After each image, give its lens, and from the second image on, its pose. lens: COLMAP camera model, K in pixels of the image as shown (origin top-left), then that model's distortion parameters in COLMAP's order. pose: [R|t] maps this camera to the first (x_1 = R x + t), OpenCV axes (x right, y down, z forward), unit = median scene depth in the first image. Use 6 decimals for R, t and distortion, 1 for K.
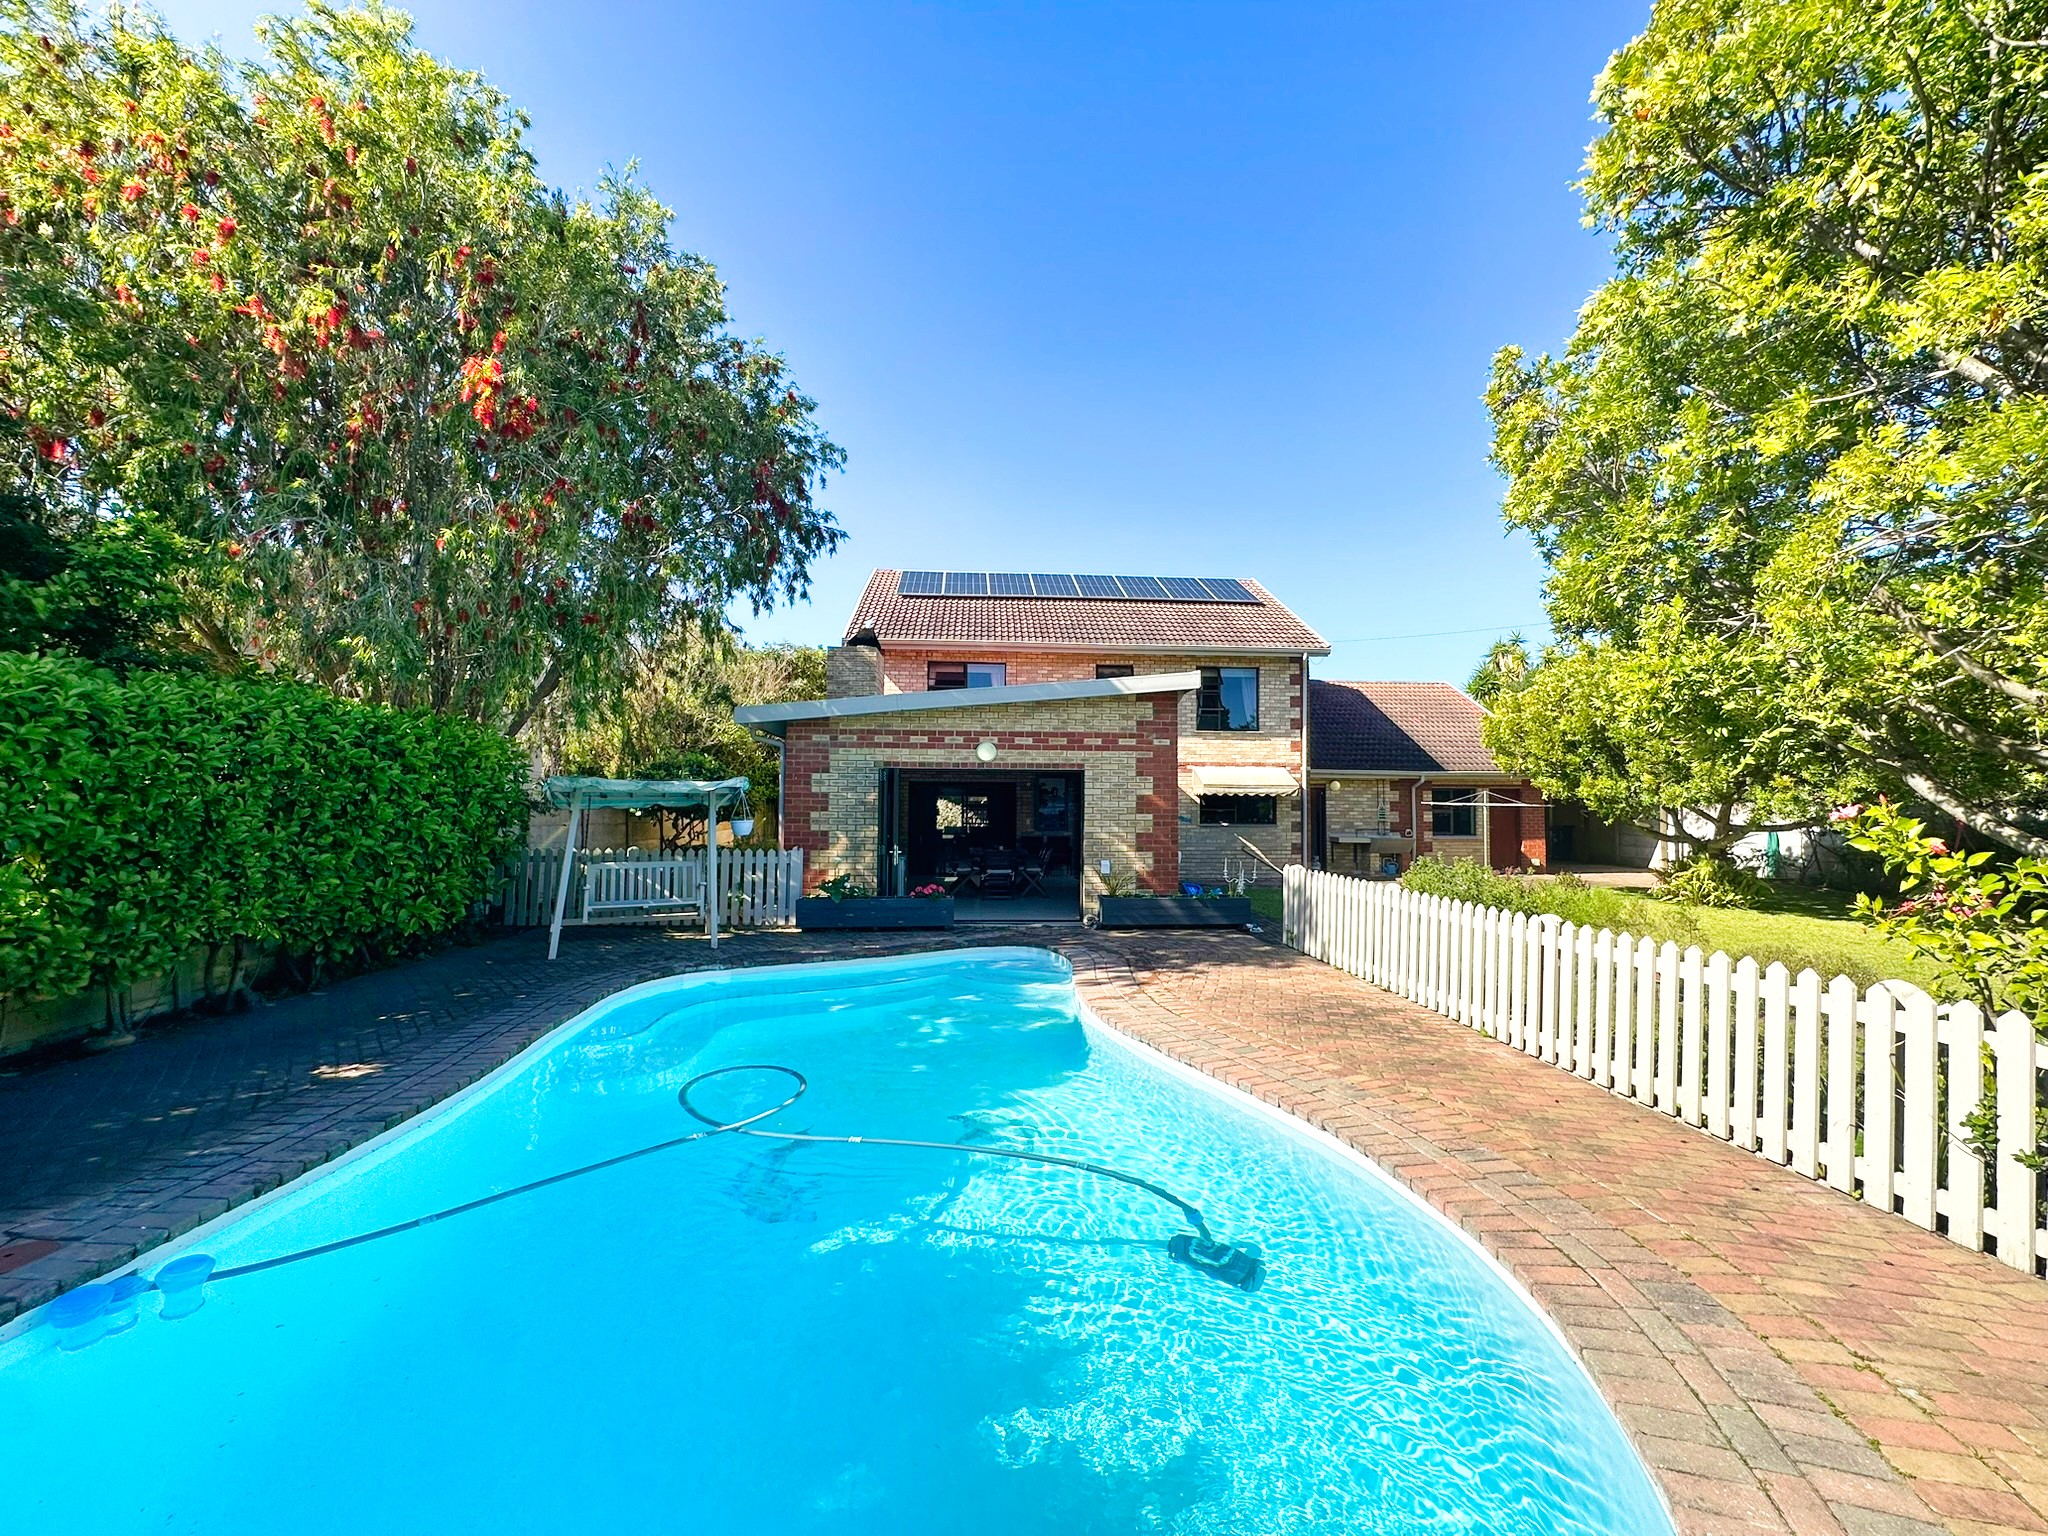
lens RADIAL K [[817.5, 0, 1028.9], [0, 817.5, 765.2], [0, 0, 1]] dist [-0.000079, -0.000138]
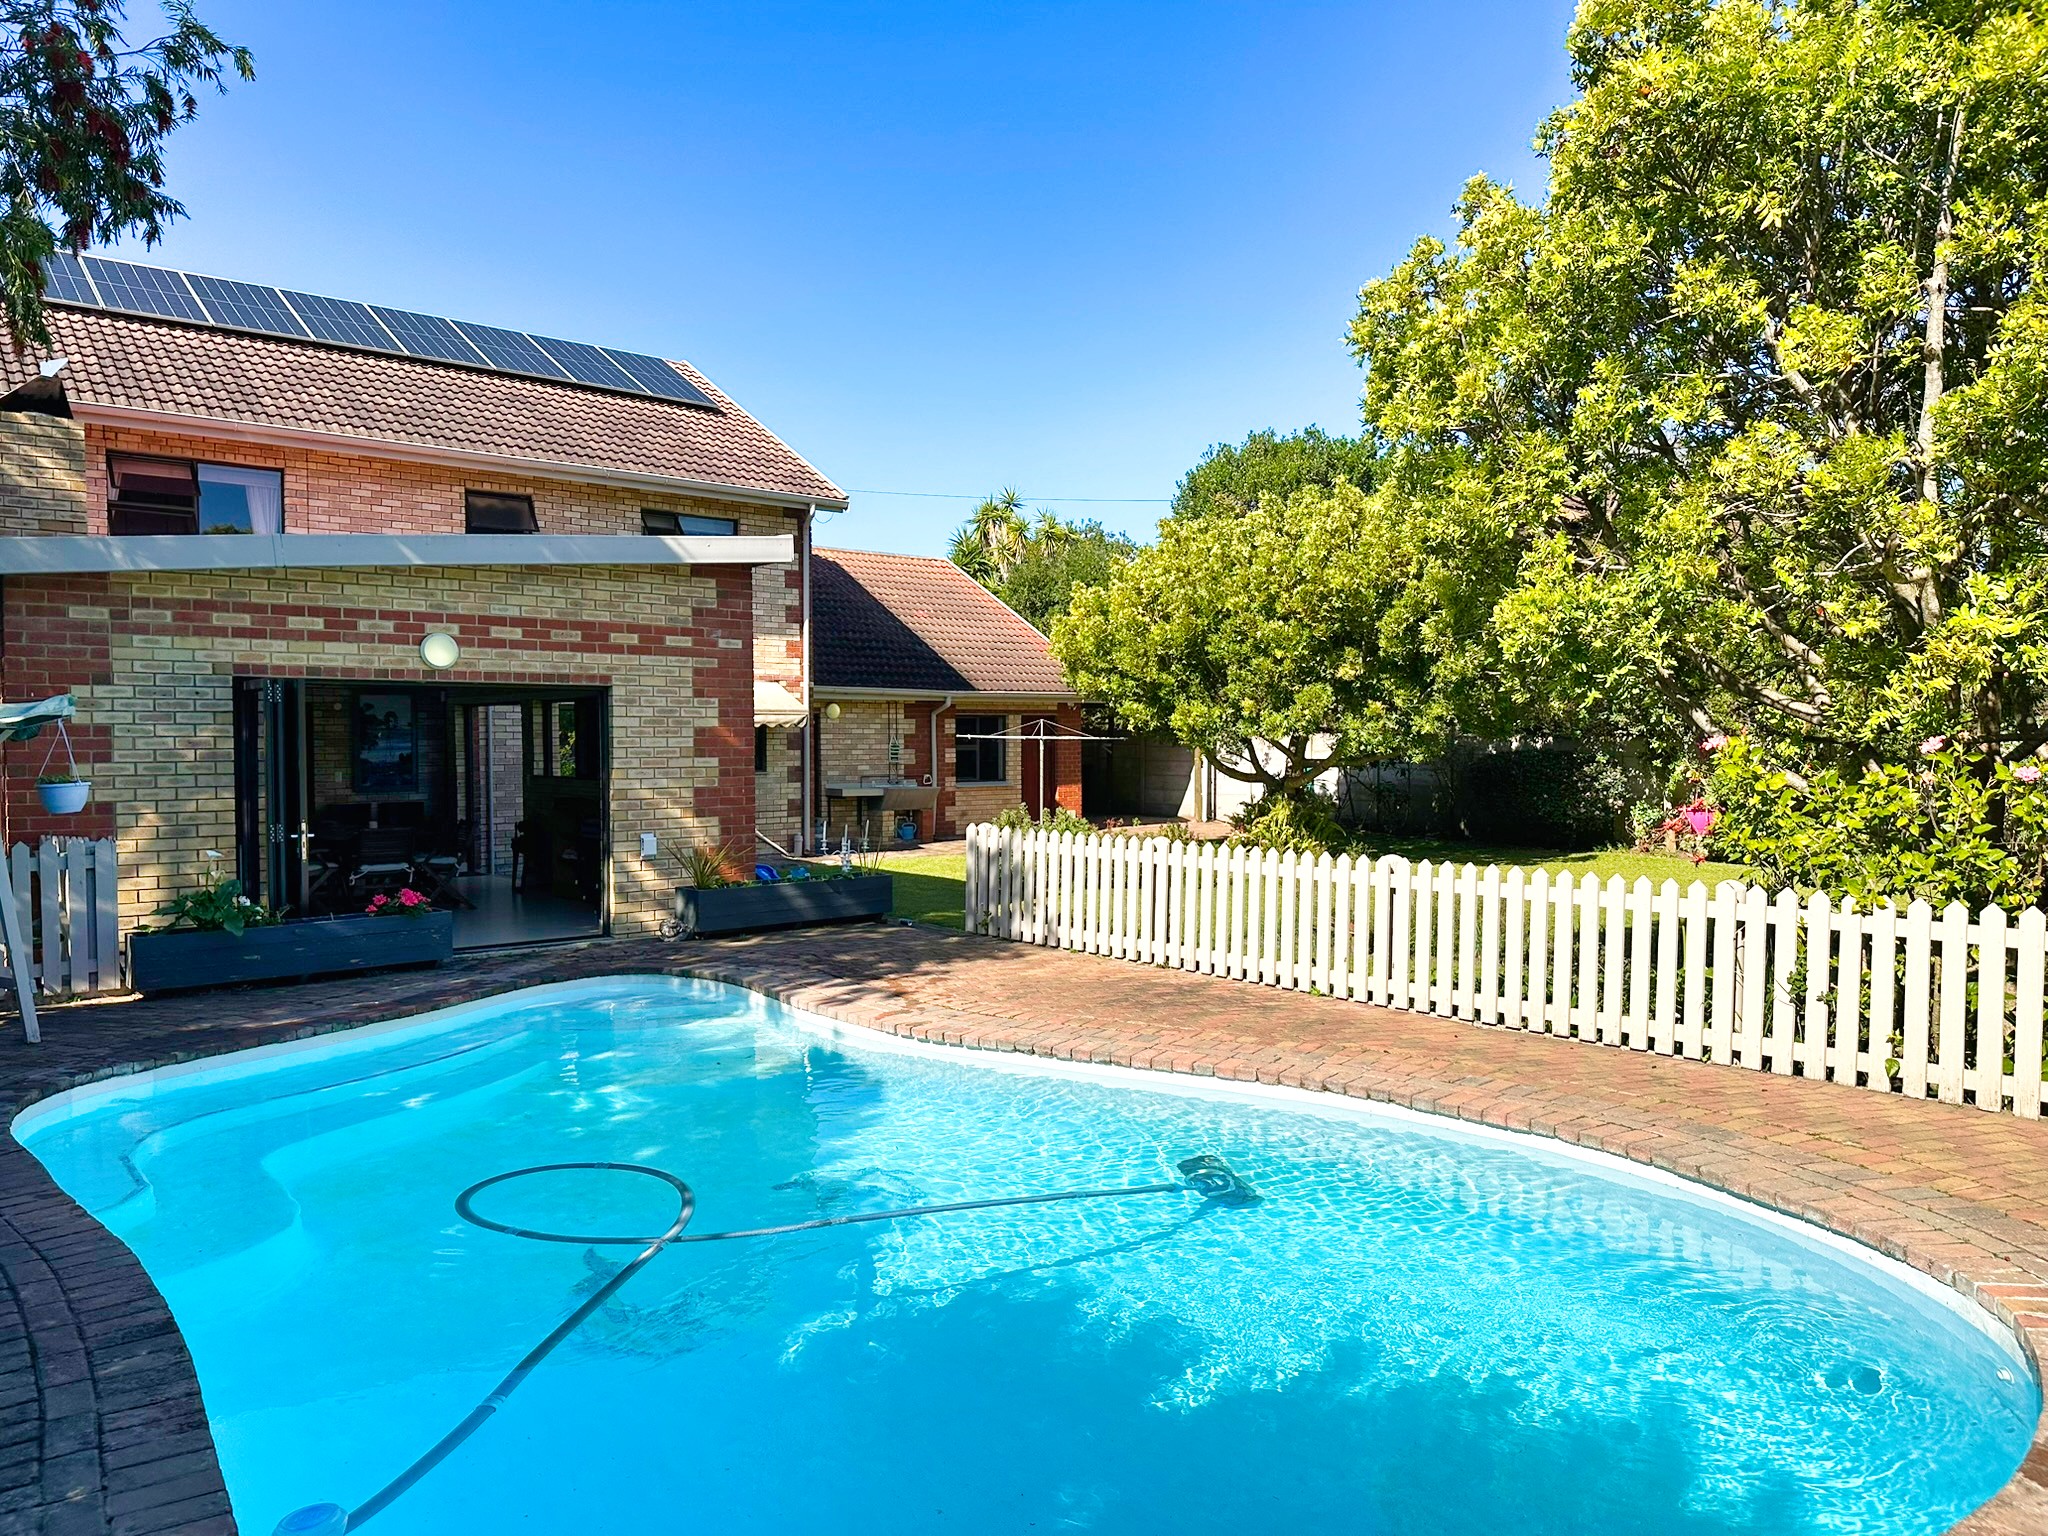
lens RADIAL K [[1420.6, 0, 1031.2], [0, 1420.6, 788.9], [0, 0, 1]] dist [0.031089, -0.028149]
pose [[0.811149, -0.029223, 0.584109, -0.294374], [-0.018933, 0.996915, 0.076168, -0.004149], [-0.584533, -0.072842, 0.808093, -0.029444]]
